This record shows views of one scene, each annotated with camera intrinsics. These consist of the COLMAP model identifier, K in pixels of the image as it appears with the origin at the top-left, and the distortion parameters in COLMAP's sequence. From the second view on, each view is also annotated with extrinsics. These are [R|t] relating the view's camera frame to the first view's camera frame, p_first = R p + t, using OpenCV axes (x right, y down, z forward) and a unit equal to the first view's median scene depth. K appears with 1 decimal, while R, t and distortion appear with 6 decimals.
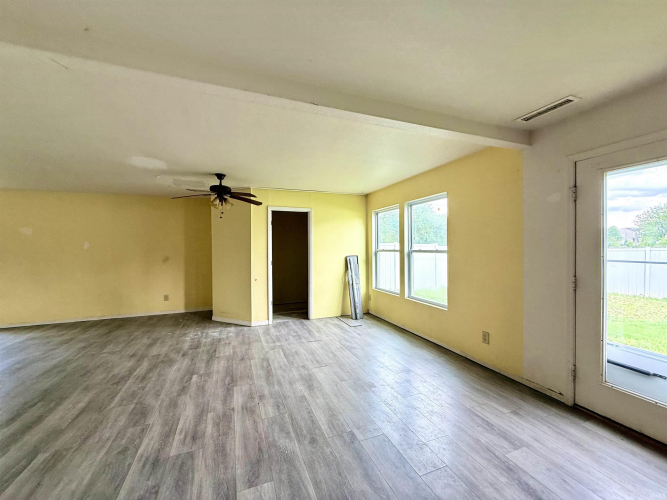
lens RADIAL K [[267.9, 0, 333.5], [0, 267.9, 250.0], [0, 0, 1]] dist [-0.001483, -0.000091]
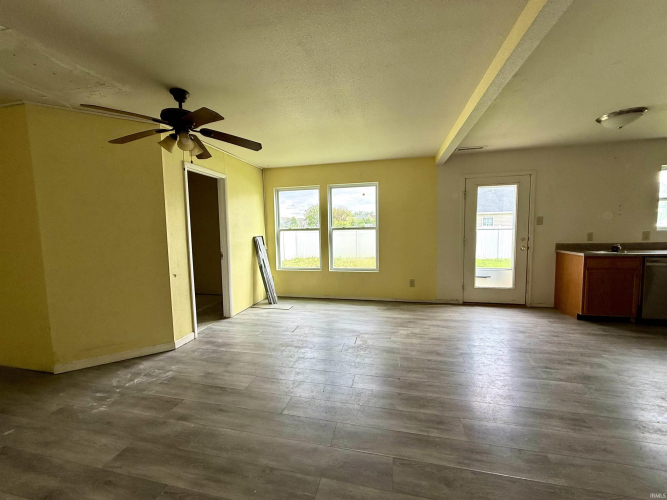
lens RADIAL K [[267.9, 0, 333.5], [0, 267.9, 250.0], [0, 0, 1]] dist [-0.001483, -0.000091]
pose [[0.560569, -0.068553, 0.825266, -0.656691], [0.024062, 0.997495, 0.066515, 0.017859], [-0.827758, -0.017428, 0.560814, 0.362175]]
